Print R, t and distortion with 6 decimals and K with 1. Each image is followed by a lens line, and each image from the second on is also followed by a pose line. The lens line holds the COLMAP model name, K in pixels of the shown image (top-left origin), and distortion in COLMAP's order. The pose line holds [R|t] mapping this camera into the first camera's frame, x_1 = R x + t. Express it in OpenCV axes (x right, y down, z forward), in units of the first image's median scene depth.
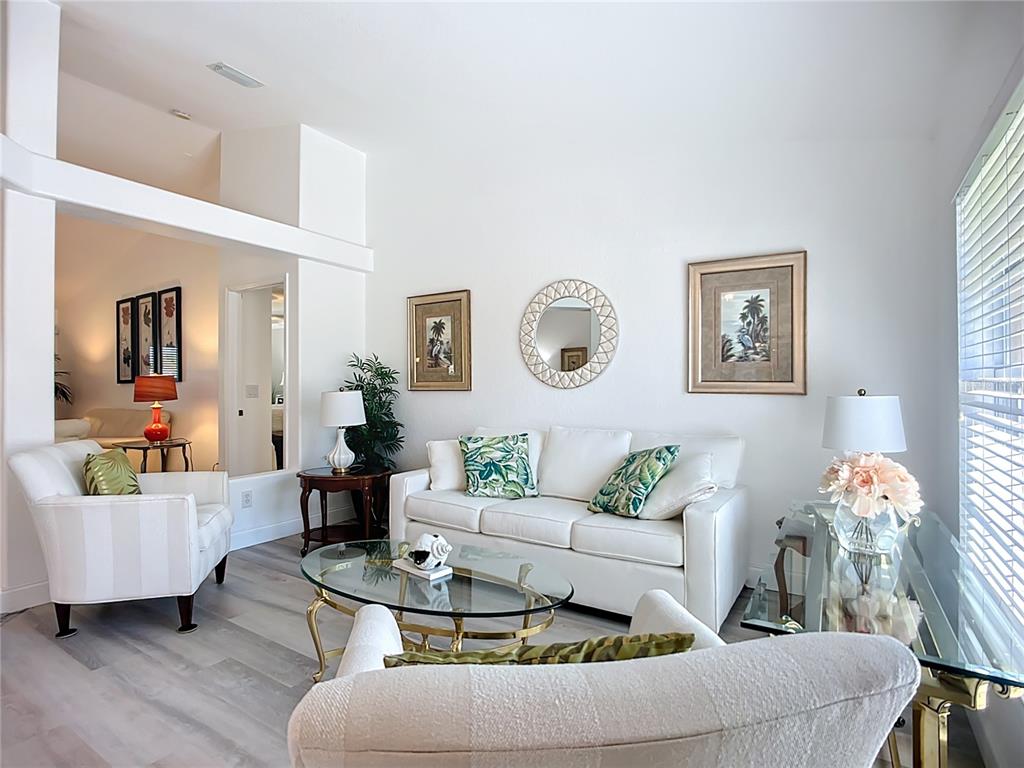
lens RADIAL K [[523.5, 0, 522.3], [0, 523.5, 380.1], [0, 0, 1]] dist [-0.003929, 0.000272]
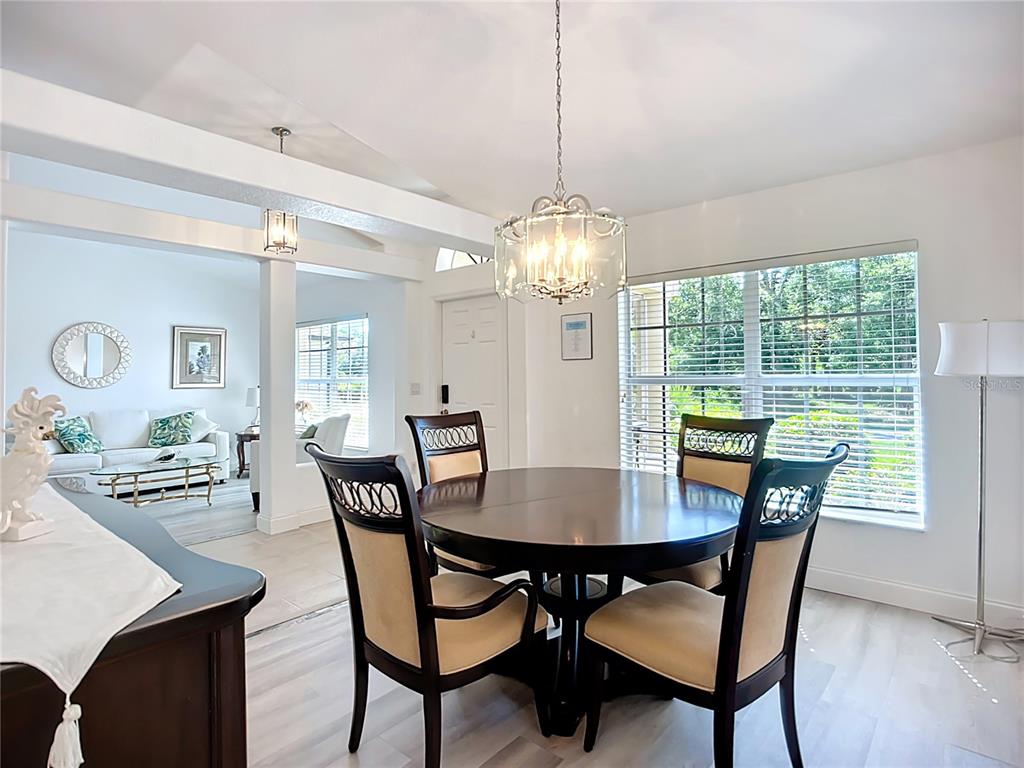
lens RADIAL K [[558.4, 0, 510.6], [0, 558.4, 360.0], [0, 0, 1]] dist [-0.028374, 0.000589]
pose [[0.147815, 0.027442, 0.988634, -1.226809], [0.002618, 0.999601, -0.028138, -0.018592], [-0.989012, 0.006748, 0.147684, -0.474905]]
